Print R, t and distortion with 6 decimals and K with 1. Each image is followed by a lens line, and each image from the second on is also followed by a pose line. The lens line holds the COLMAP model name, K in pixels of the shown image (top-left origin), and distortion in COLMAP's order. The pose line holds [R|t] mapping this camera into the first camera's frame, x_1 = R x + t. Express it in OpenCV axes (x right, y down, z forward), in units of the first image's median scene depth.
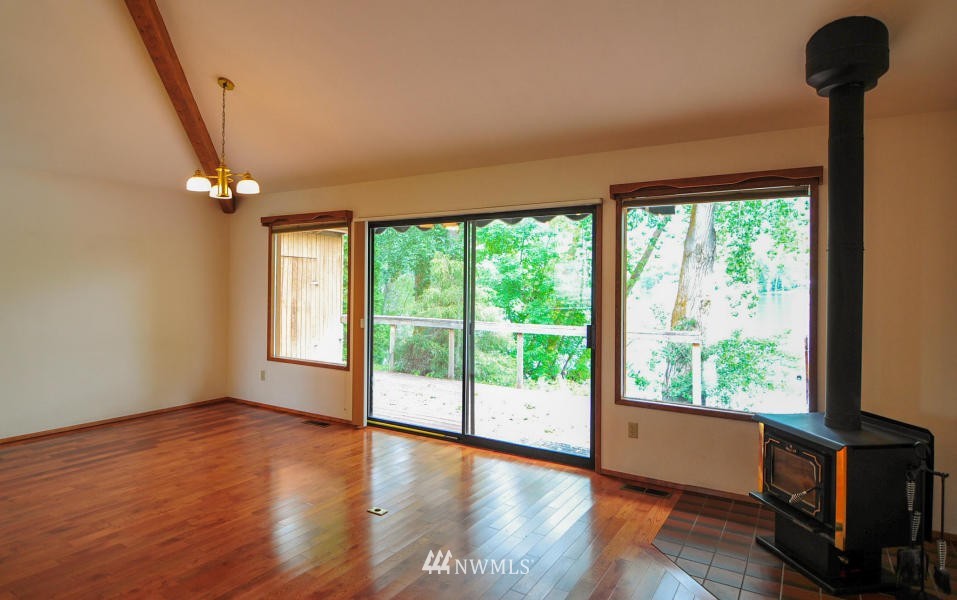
lens RADIAL K [[551.8, 0, 476.5], [0, 551.8, 283.2], [0, 0, 1]] dist [-0.000916, -0.000644]
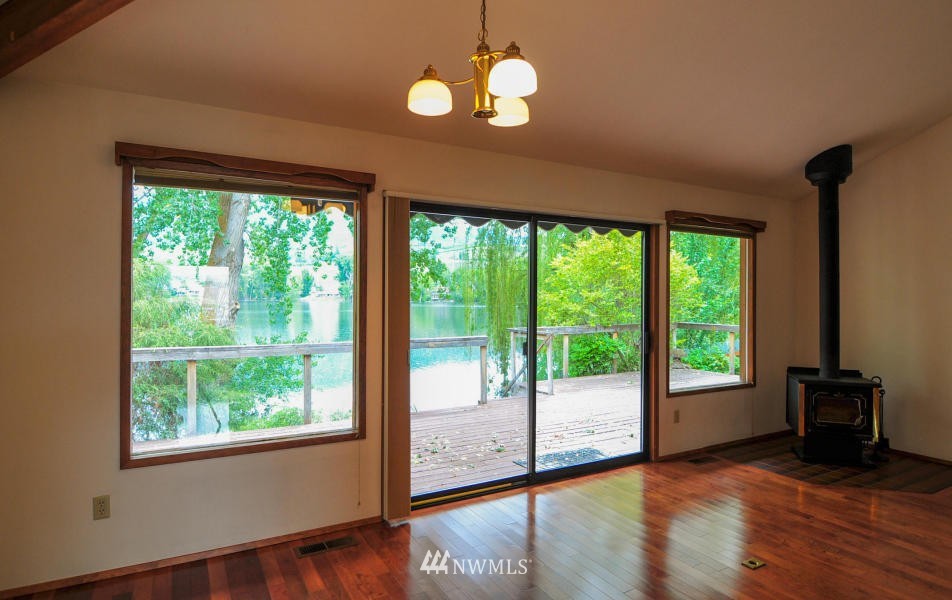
lens RADIAL K [[528.4, 0, 476.0], [0, 528.4, 300.0], [0, 0, 1]] dist [-0.002501, -0.000901]
pose [[0.476366, -0.011246, 0.879175, -0.810176], [-0.003172, 0.999890, 0.014509, -0.003120], [-0.879242, -0.009701, 0.476277, 0.726409]]
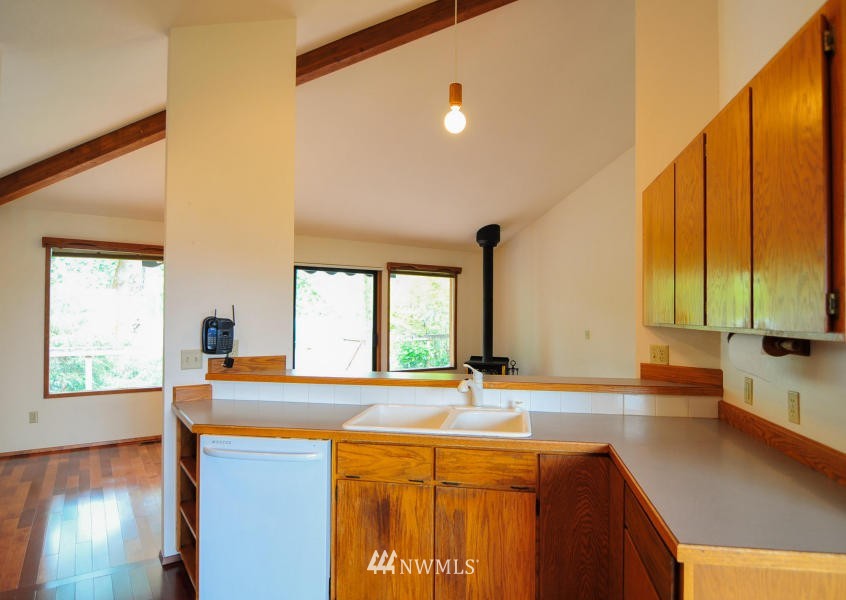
lens RADIAL K [[503.6, 0, 423.7], [0, 503.6, 314.2], [0, 0, 1]] dist [0.072065, -0.057523]
pose [[0.418358, -0.005425, 0.908266, -1.155037], [-0.004599, 0.999957, 0.008091, -0.007093], [-0.908271, -0.007562, 0.418315, 0.131871]]
